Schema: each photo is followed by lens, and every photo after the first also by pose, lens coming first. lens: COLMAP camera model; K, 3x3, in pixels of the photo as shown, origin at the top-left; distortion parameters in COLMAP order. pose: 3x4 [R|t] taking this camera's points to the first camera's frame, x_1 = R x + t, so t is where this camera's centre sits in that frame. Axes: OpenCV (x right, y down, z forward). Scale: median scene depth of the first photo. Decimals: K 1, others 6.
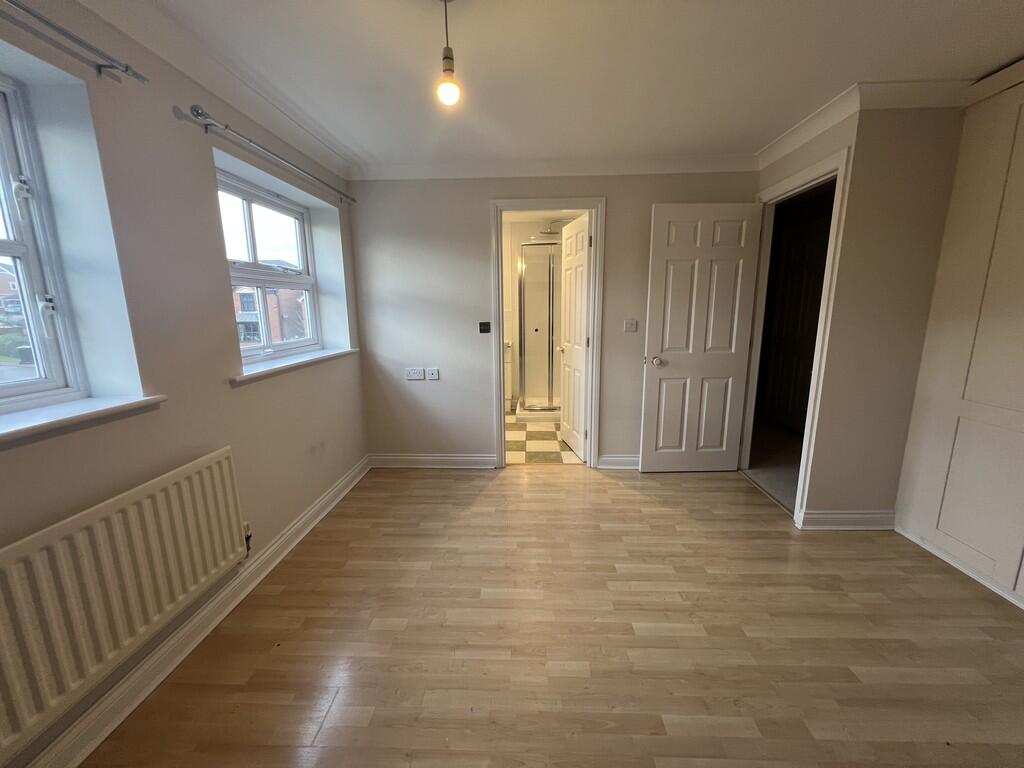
lens RADIAL K [[409.2, 0, 512.6], [0, 409.2, 383.8], [0, 0, 1]] dist [-0.003355, 0.000538]
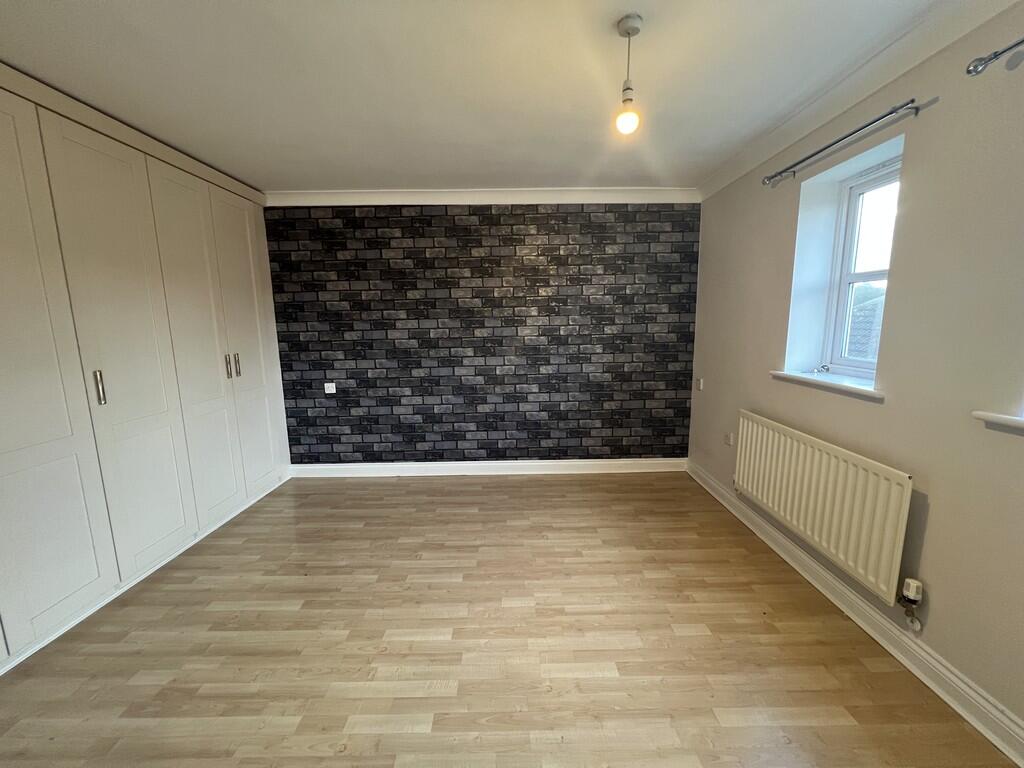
lens RADIAL K [[409.2, 0, 513.8], [0, 409.2, 389.9], [0, 0, 1]] dist [-0.003355, 0.000538]
pose [[-0.998180, 0.031609, -0.051354, 0.171416], [0.012281, 0.940321, 0.340066, -0.326102], [0.059038, 0.338817, -0.938998, 1.749076]]
